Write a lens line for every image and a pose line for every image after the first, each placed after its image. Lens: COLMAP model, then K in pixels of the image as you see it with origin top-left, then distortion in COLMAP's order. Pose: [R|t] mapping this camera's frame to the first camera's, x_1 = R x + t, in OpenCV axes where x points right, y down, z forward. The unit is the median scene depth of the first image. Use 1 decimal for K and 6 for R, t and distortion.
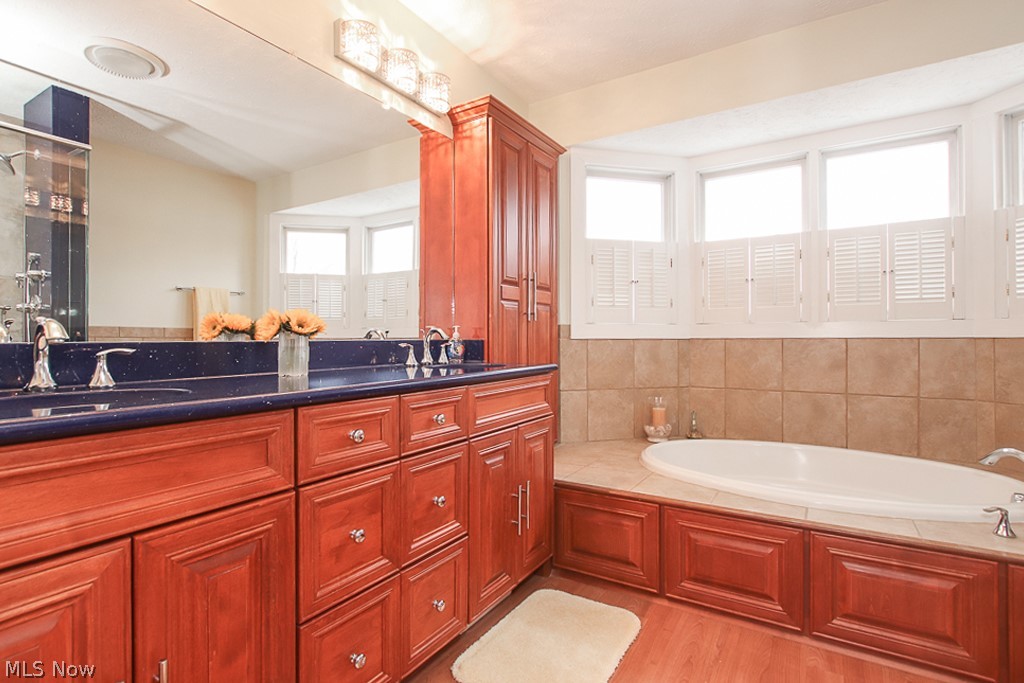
lens RADIAL K [[500.0, 0, 511.1], [0, 500.0, 337.7], [0, 0, 1]] dist [-0.006383, 0.000350]
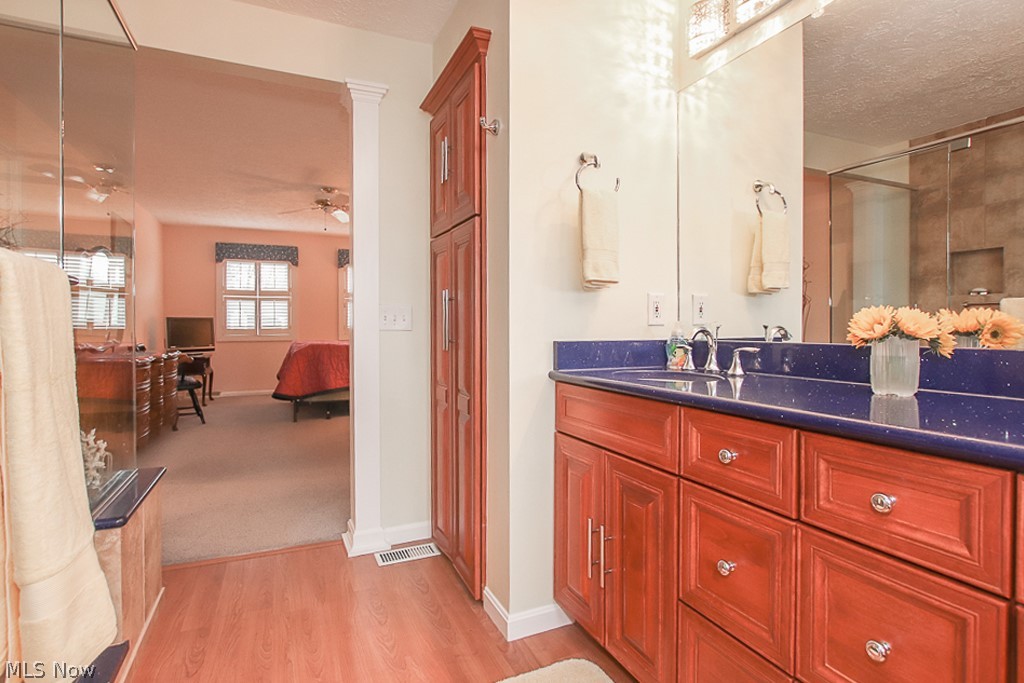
lens RADIAL K [[500.0, 0, 512.2], [0, 500.0, 339.4], [0, 0, 1]] dist [-0.006383, 0.000350]
pose [[-0.561525, -0.002786, -0.827455, 0.622378], [-0.012156, 0.999914, 0.004883, 0.001912], [0.827370, 0.012801, -0.561511, 1.208800]]
